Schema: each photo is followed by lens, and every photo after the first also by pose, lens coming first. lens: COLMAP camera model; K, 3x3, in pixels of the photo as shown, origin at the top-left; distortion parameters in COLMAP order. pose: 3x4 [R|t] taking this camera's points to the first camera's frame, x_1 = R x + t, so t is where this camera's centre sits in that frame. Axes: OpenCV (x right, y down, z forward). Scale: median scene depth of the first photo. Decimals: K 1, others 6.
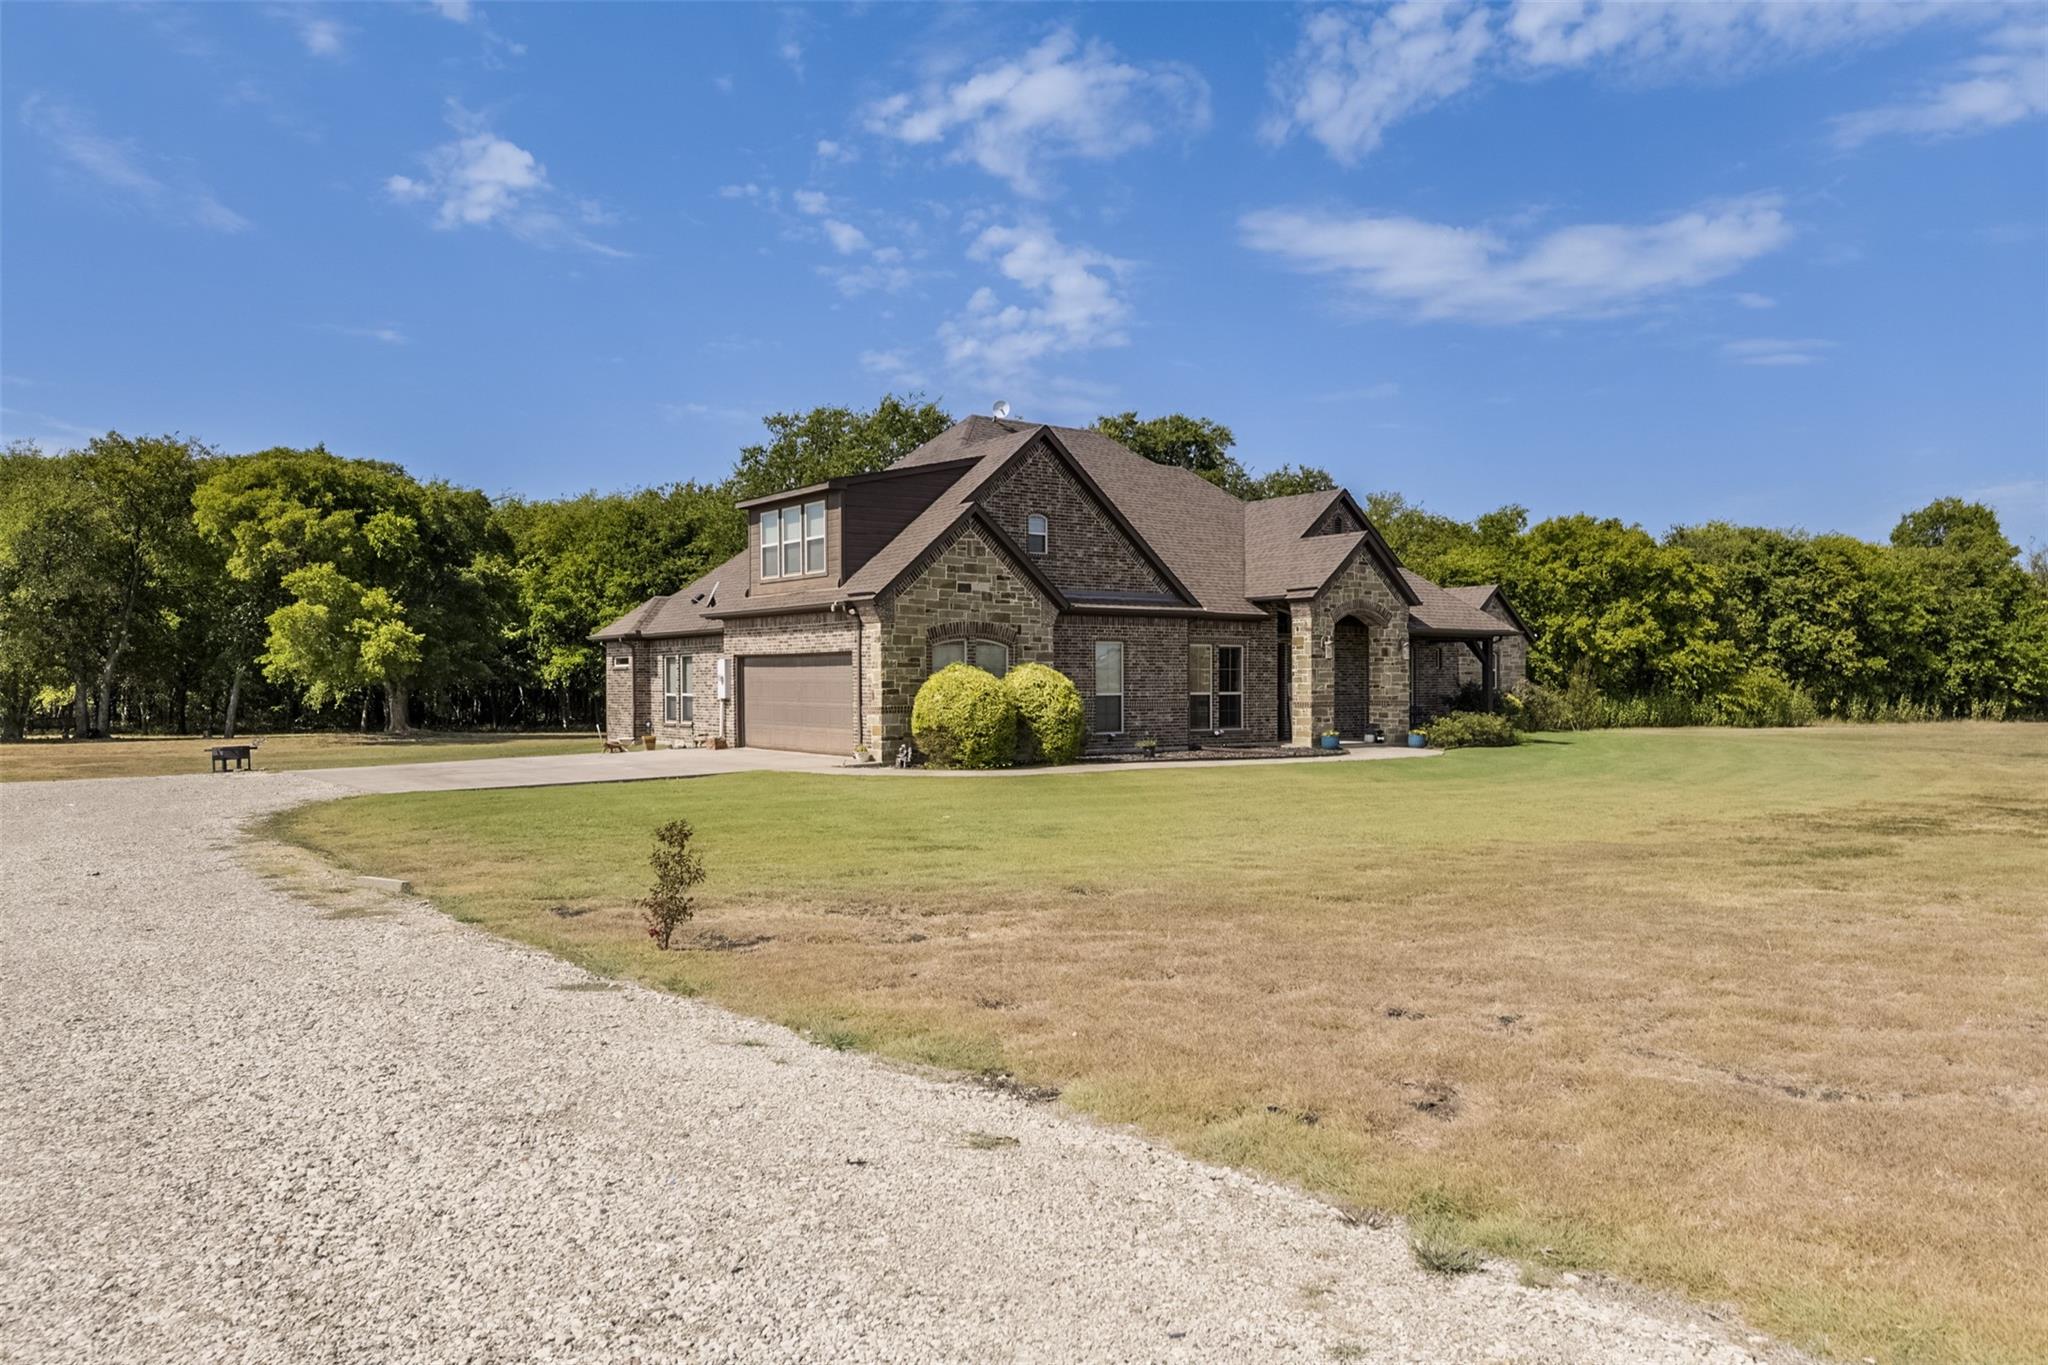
lens RADIAL K [[1487.1, 0, 1024.0], [0, 1487.1, 682.5], [0, 0, 1]] dist [-0.001449, -0.003586]
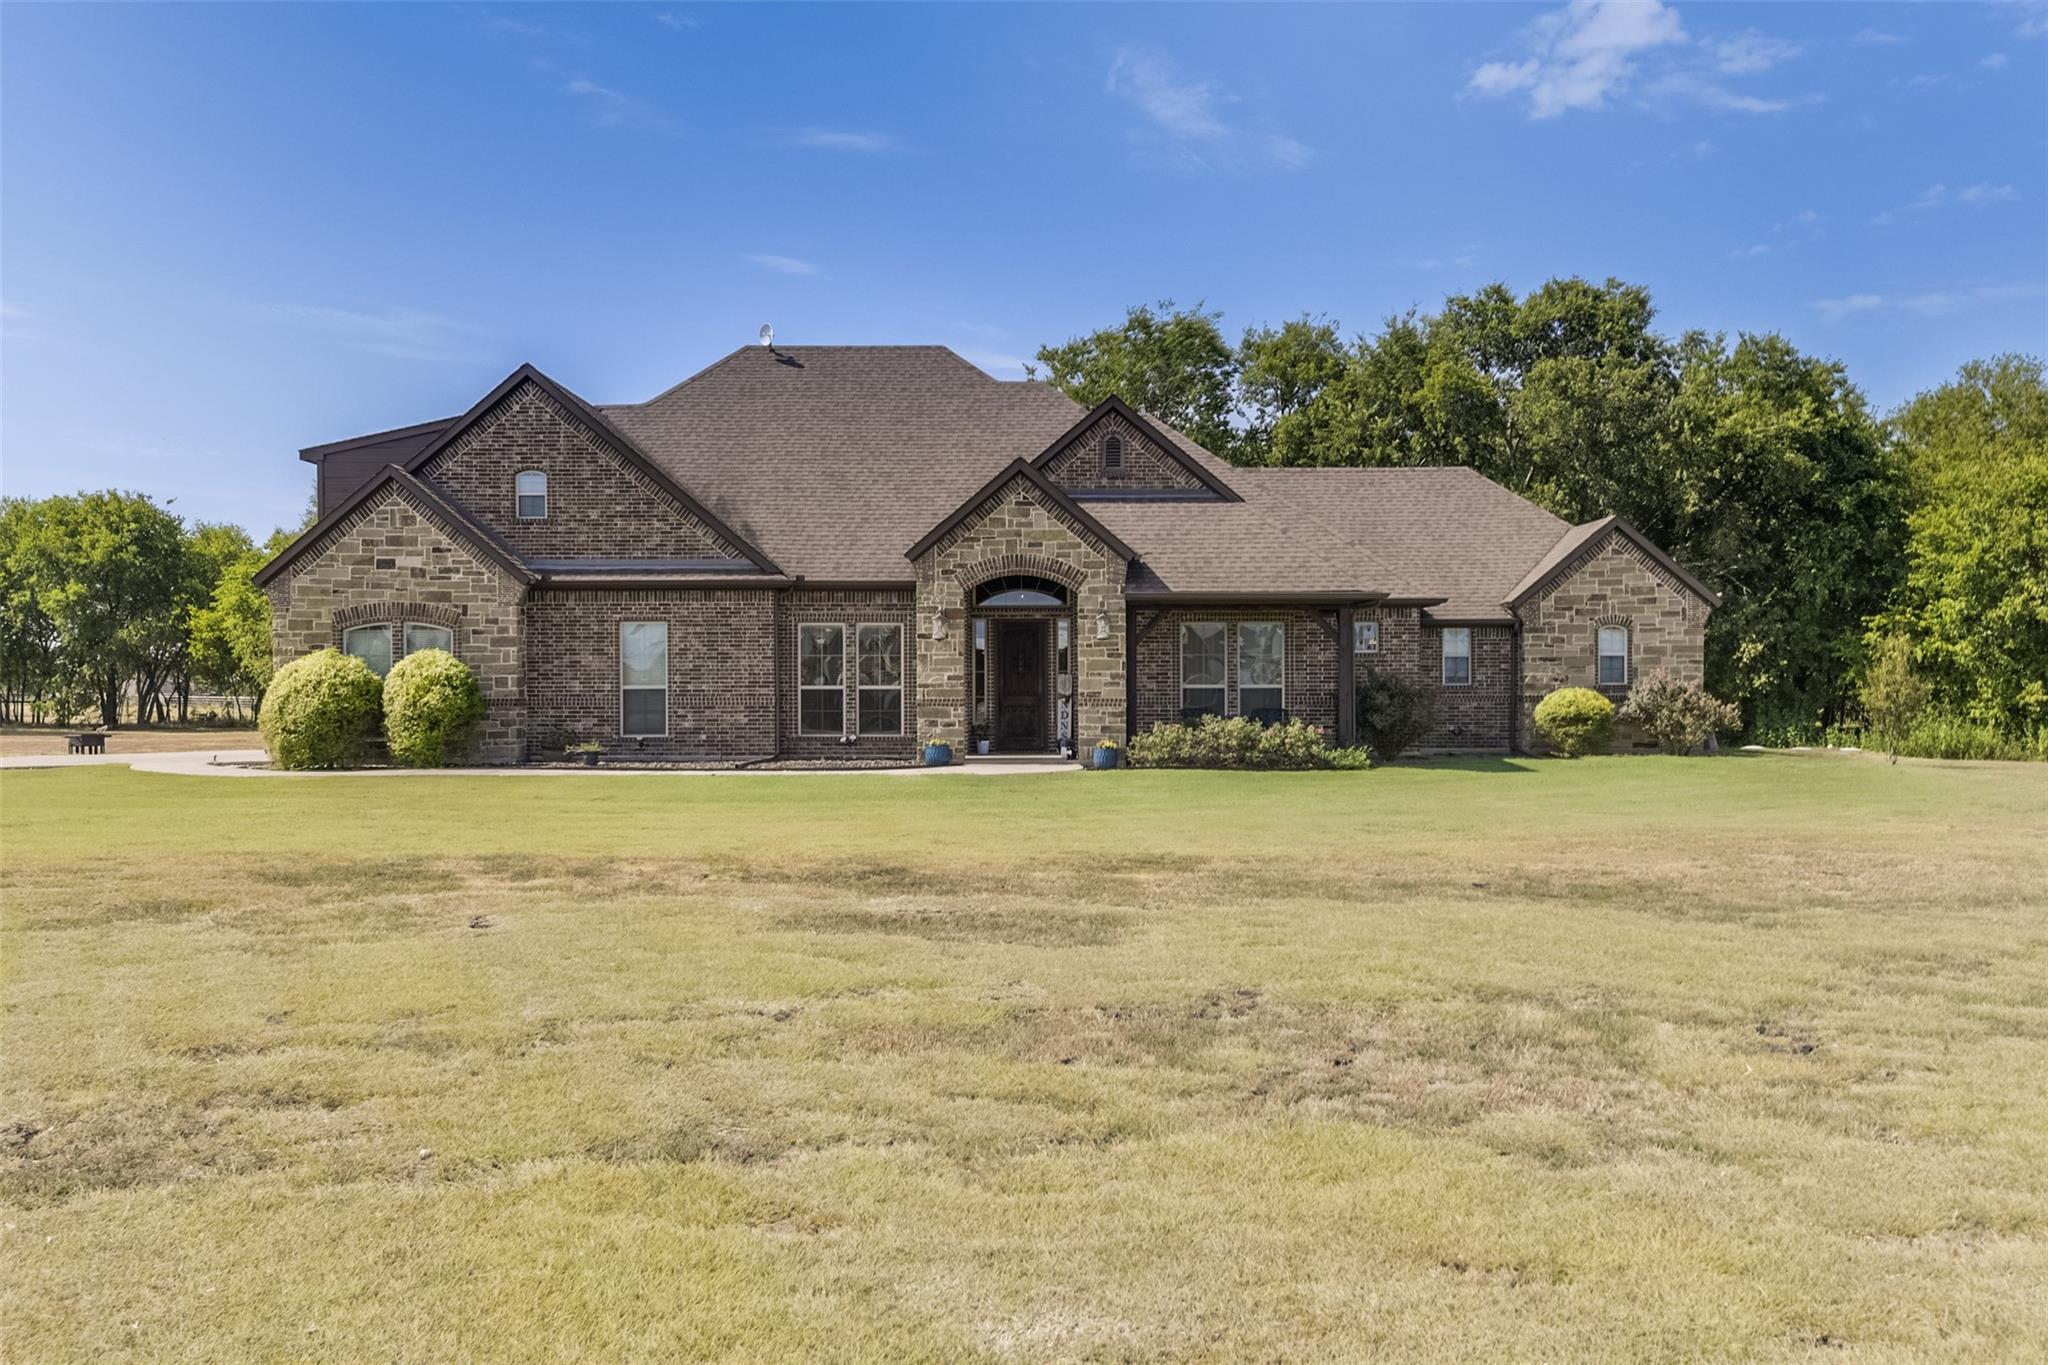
lens RADIAL K [[1897.3, 0, 1024.0], [0, 1897.3, 682.5], [0, 0, 1]] dist [0.053453, 0.006042]
pose [[0.786767, 0.000466, -0.617249, 0.841026], [-0.000349, 1.000000, 0.000311, 0.004855], [0.617250, -0.000029, 0.786767, 0.312467]]
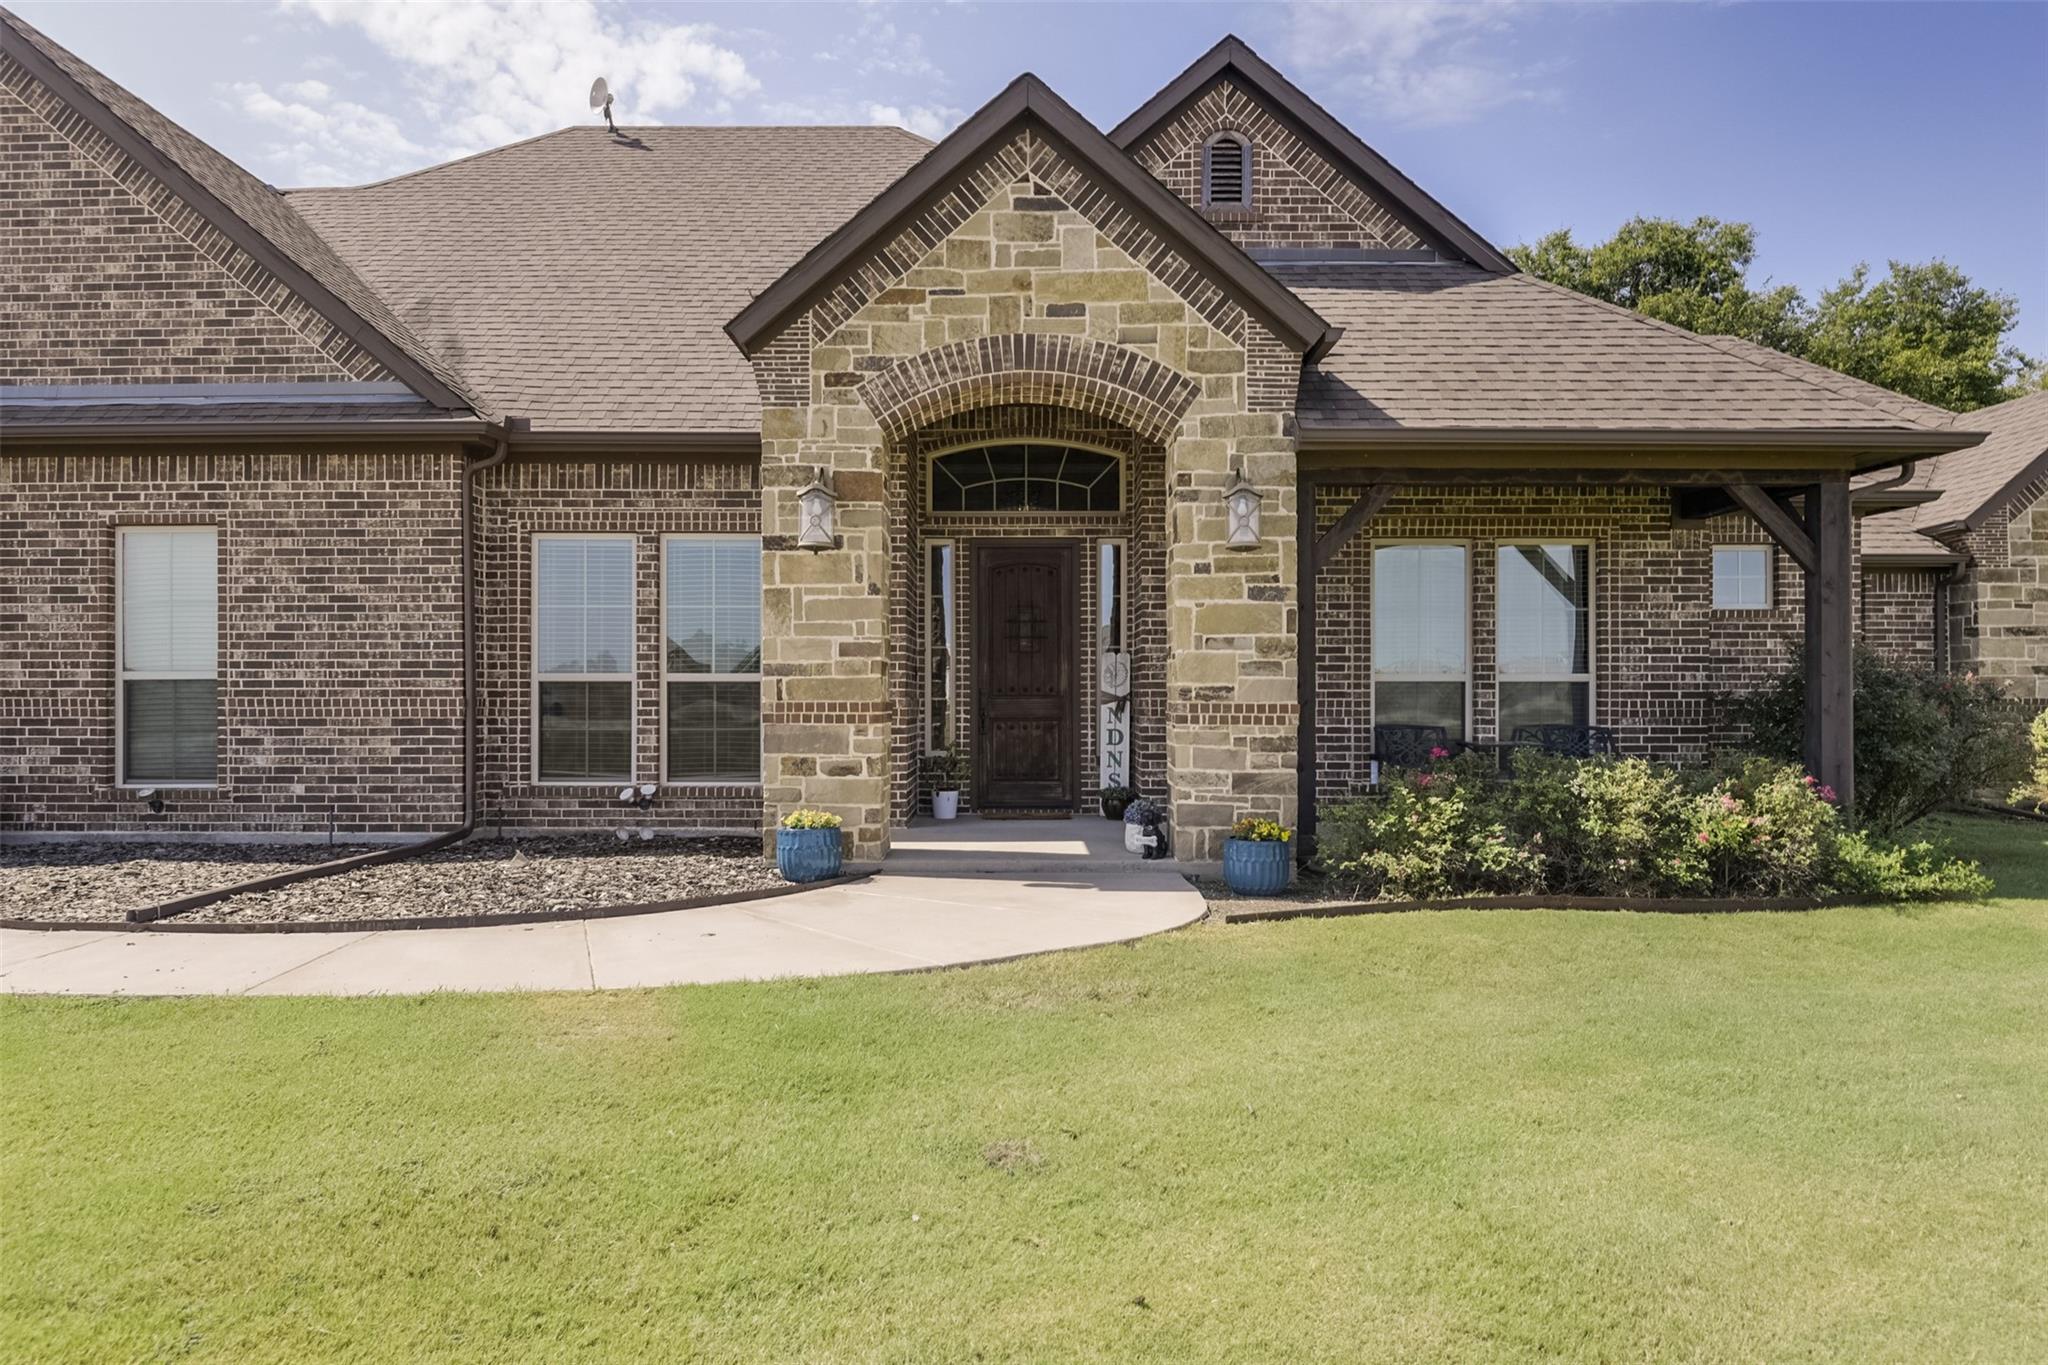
lens RADIAL K [[1235.4, 0, 1024.0], [0, 1235.4, 682.5], [0, 0, 1]] dist [0.024296, -0.033837]
pose [[0.792545, -0.002285, -0.609809, 0.392516], [-0.003114, 0.999965, -0.007795, 0.011071], [0.609805, 0.008077, 0.792510, 0.876615]]
